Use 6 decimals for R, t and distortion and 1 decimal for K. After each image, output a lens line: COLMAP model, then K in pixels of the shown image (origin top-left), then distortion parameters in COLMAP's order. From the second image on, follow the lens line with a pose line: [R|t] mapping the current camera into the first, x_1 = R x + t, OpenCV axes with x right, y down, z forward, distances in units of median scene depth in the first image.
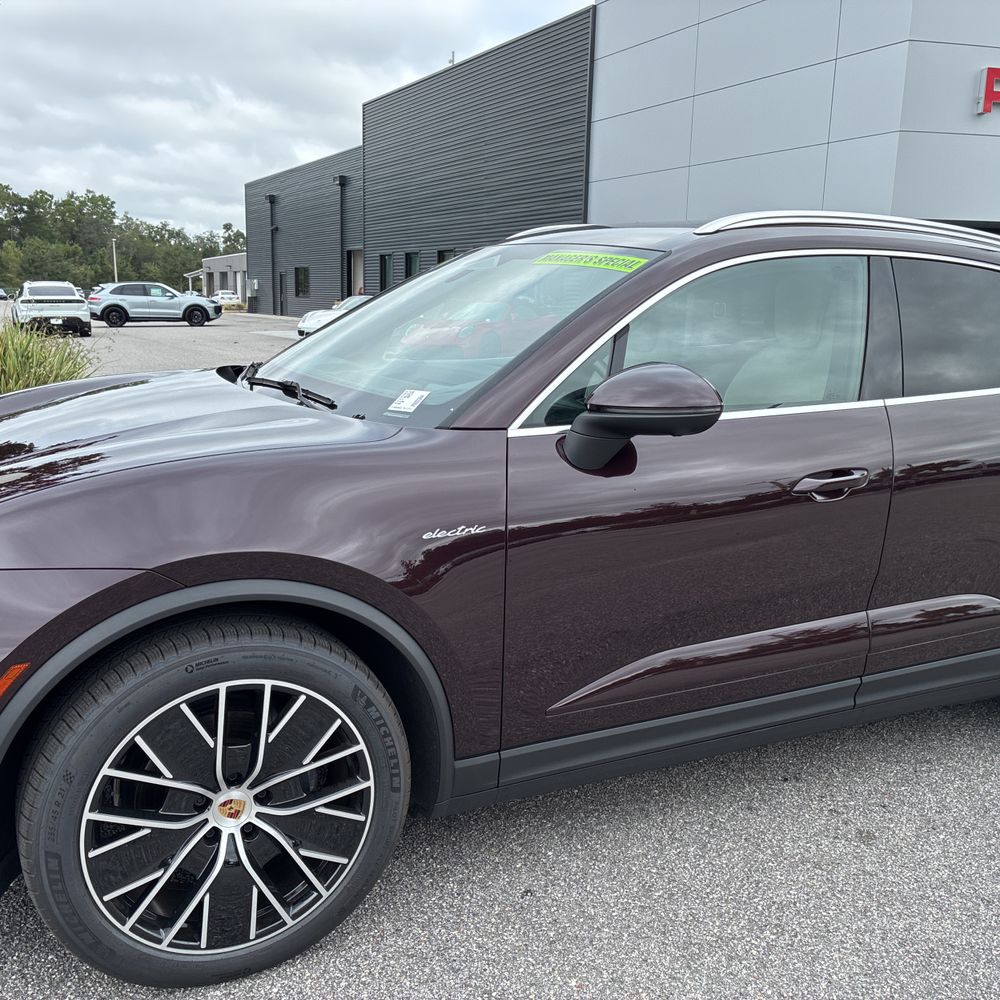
lens RADIAL K [[1027.3, 0, 501.5], [0, 1027.3, 509.7], [0, 0, 1]] dist [0.024220, 0.000000]
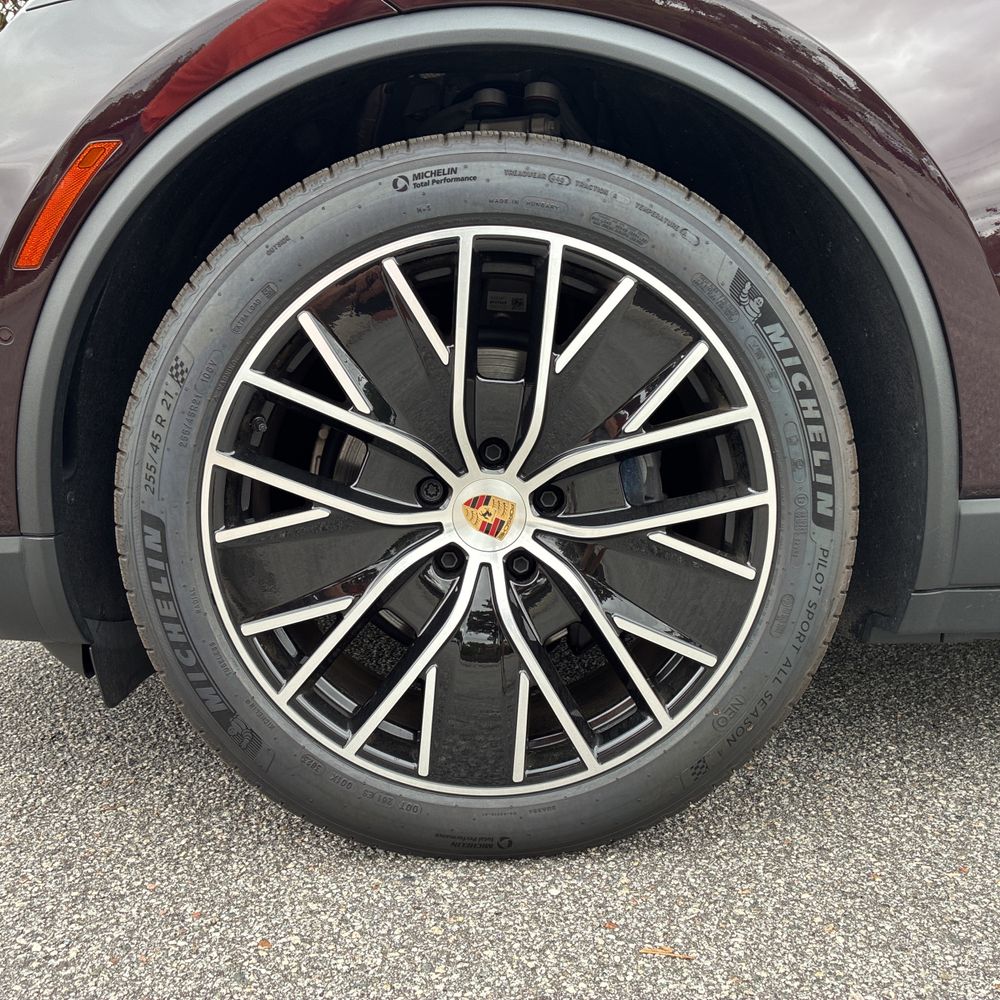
lens RADIAL K [[1027.3, 0, 485.9], [0, 1027.3, 511.6], [0, 0, 1]] dist [0.024220, 0.000000]
pose [[0.900458, 0.018391, -0.434555, -0.039148], [-0.053124, 0.996276, -0.067917, 0.322065], [0.431687, 0.084241, 0.898081, 0.534731]]
